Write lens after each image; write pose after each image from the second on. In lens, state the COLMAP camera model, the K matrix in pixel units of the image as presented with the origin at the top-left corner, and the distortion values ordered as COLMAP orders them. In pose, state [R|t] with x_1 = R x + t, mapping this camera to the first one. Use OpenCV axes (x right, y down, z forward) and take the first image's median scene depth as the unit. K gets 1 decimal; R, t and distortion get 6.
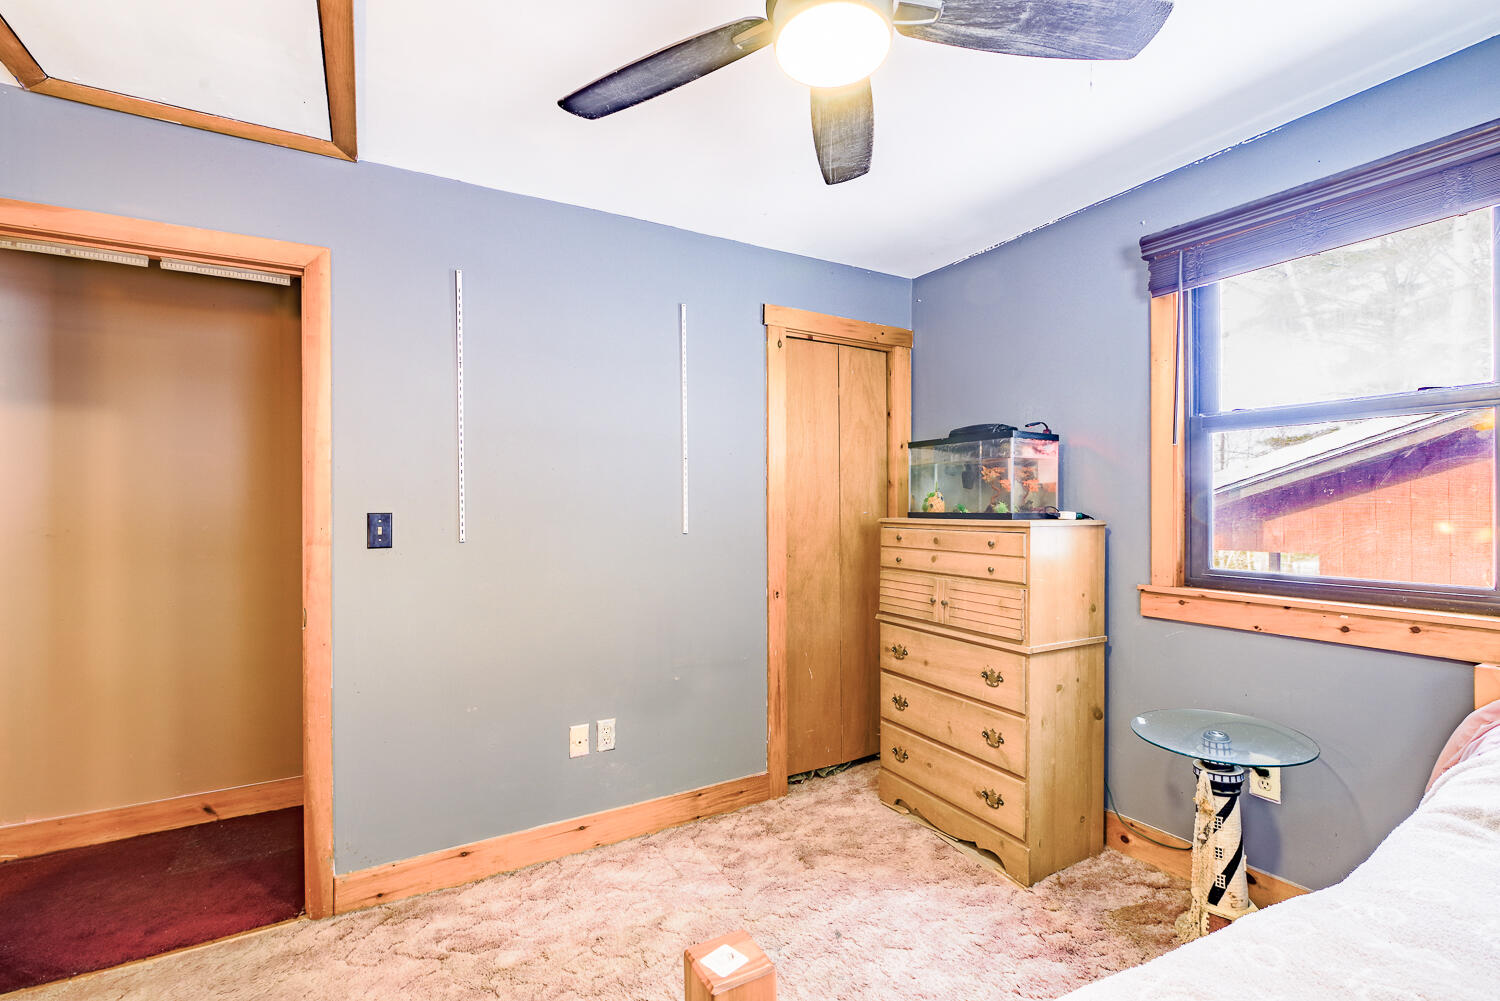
lens RADIAL K [[654.8, 0, 743.3], [0, 654.8, 508.2], [0, 0, 1]] dist [-0.004611, 0.000000]
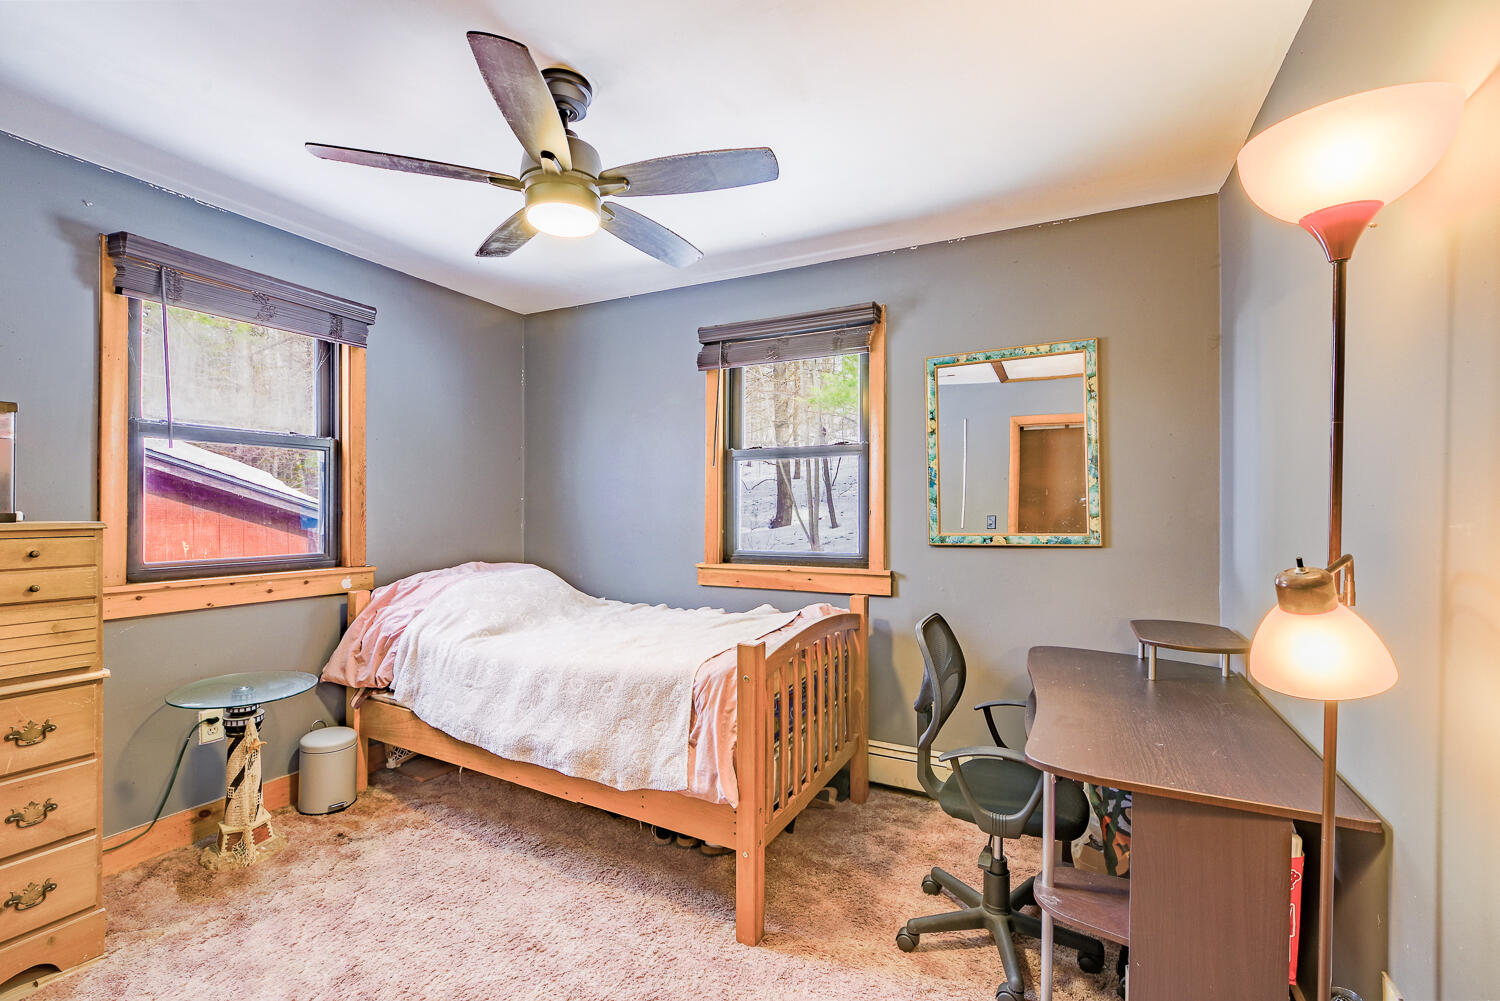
lens RADIAL K [[654.8, 0, 743.3], [0, 654.8, 508.2], [0, 0, 1]] dist [-0.004611, 0.000000]
pose [[-0.553984, 0.003272, 0.832521, -0.719465], [0.002720, 0.999994, -0.002120, 0.005964], [-0.832523, 0.001090, -0.553990, 0.766979]]
